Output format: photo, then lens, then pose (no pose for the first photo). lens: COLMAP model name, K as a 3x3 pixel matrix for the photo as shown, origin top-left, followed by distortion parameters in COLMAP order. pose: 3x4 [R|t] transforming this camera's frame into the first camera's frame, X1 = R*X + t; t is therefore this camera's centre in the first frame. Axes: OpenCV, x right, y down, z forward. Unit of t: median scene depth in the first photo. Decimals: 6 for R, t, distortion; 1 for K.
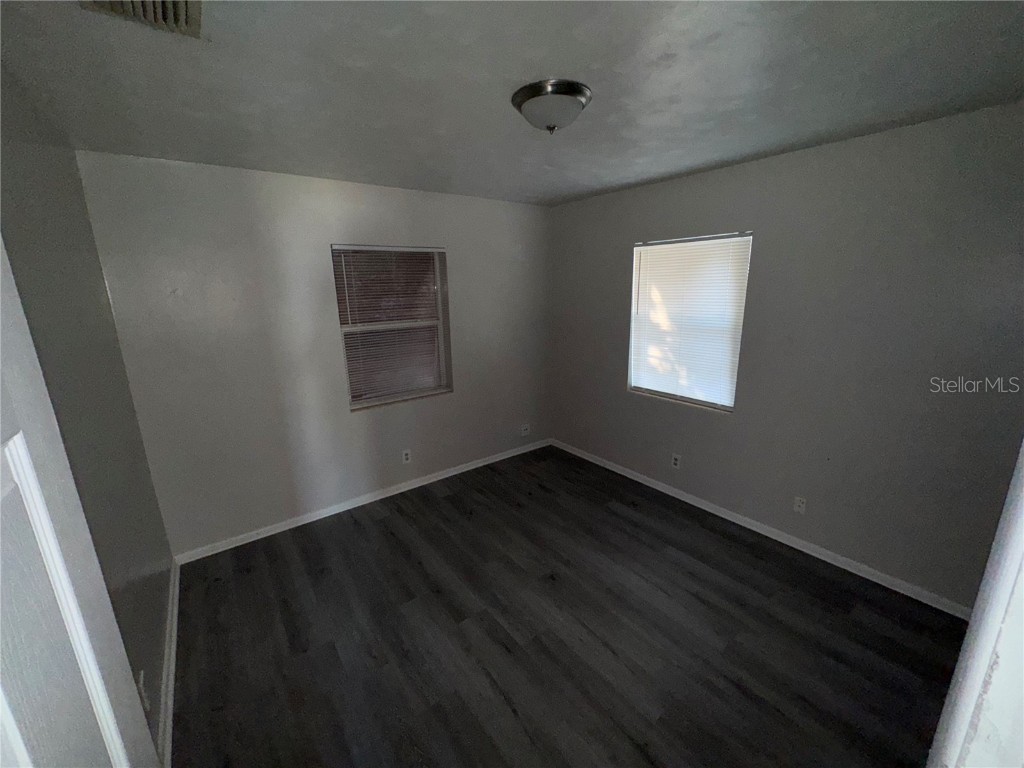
lens RADIAL K [[412.6, 0, 511.1], [0, 412.6, 383.8], [0, 0, 1]] dist [-0.000706, -0.000411]
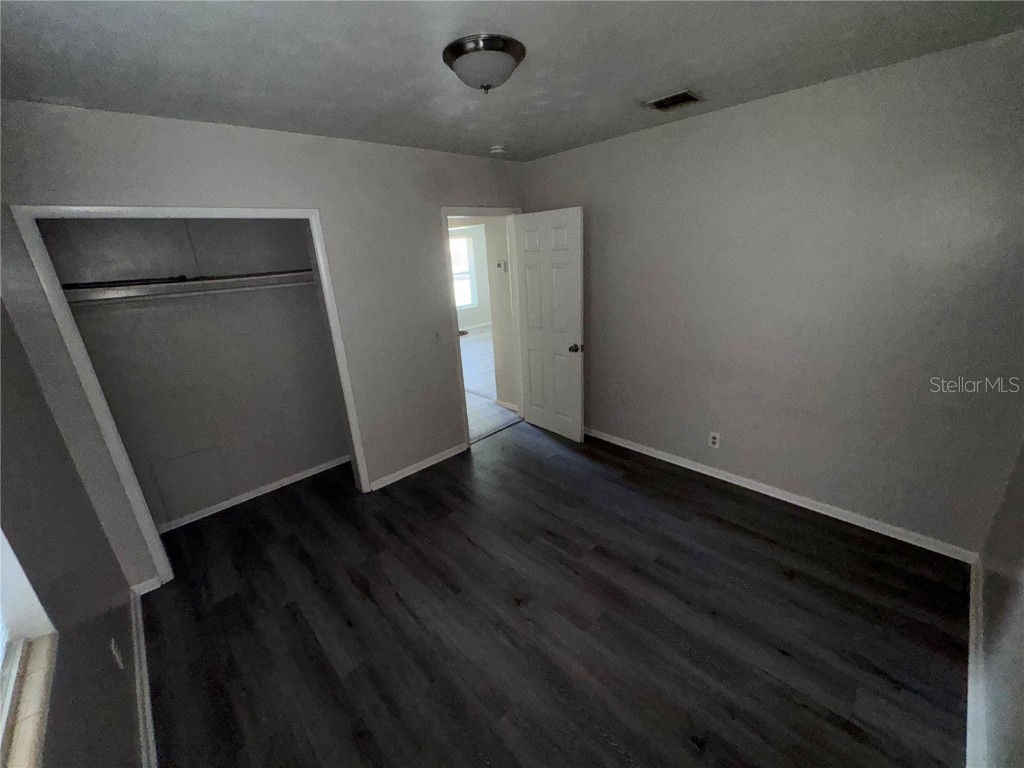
lens RADIAL K [[412.6, 0, 511.1], [0, 412.6, 383.8], [0, 0, 1]] dist [-0.000706, -0.000411]
pose [[-0.990188, 0.110165, -0.085970, 0.138740], [0.048536, 0.848048, 0.527692, -0.365469], [0.131039, 0.518342, -0.845074, 1.489441]]
